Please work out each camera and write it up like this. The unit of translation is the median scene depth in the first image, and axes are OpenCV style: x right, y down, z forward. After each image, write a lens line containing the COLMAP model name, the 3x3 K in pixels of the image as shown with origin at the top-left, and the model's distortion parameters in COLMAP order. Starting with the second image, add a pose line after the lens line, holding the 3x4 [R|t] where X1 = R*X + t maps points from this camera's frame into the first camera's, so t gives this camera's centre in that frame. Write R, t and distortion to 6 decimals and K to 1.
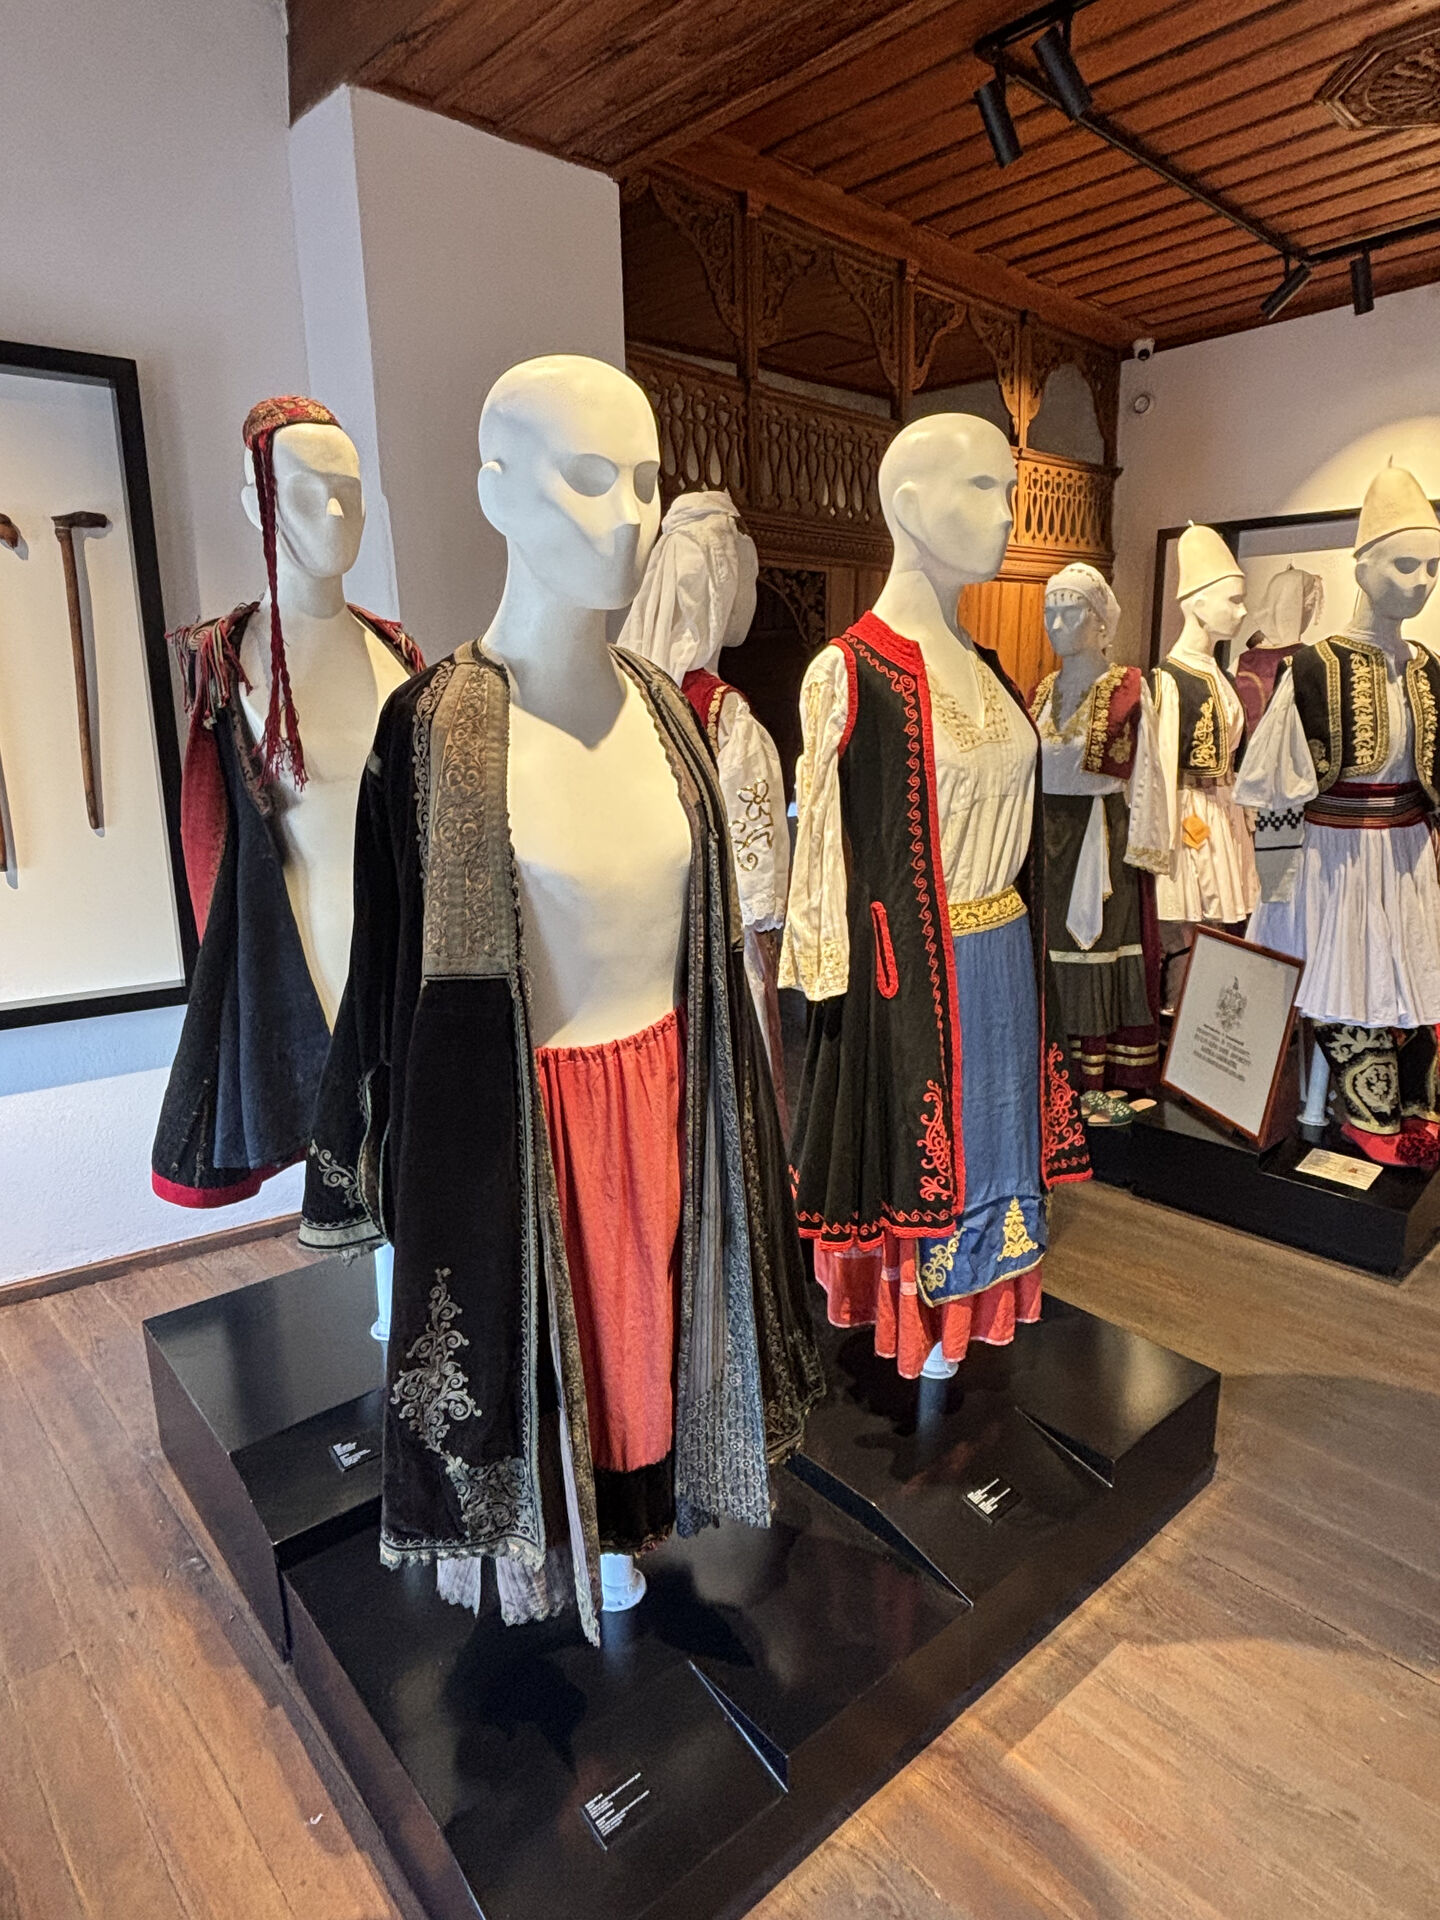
lens RADIAL K [[1156.1, 0, 728.0], [0, 1156.1, 961.7], [0, 0, 1]] dist [0.016563, -0.025695]
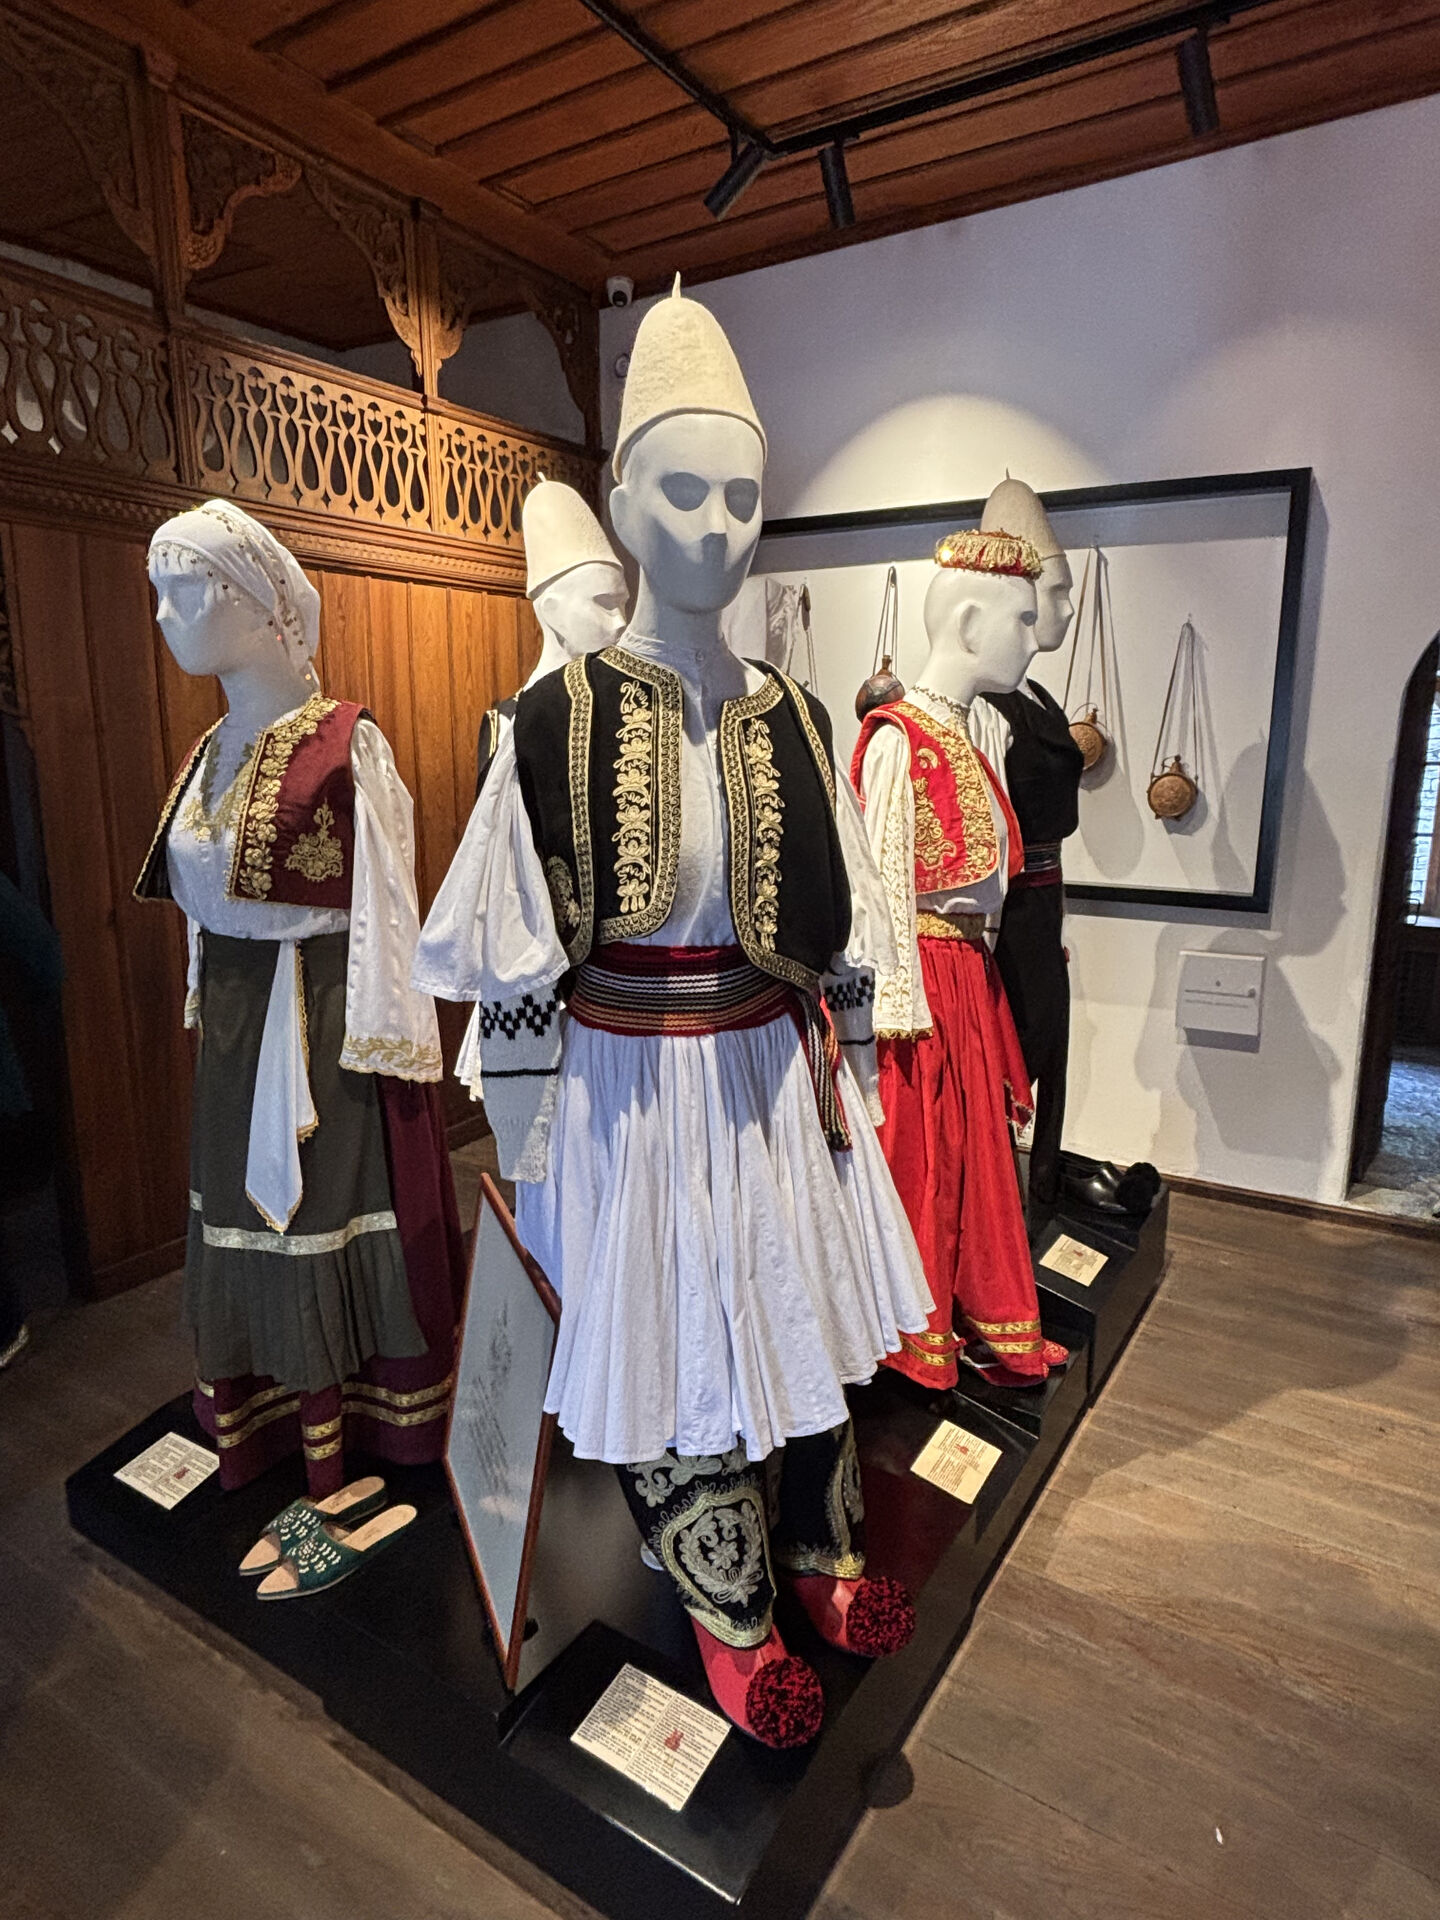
lens RADIAL K [[1126.1, 0, 772.2], [0, 1126.1, 949.6], [0, 0, 1]] dist [0.003732, 0.000107]
pose [[0.965003, -0.023339, 0.261197, 0.462050], [0.034086, 0.998745, -0.036687, -0.130811], [-0.260013, 0.044307, 0.964588, 0.519270]]
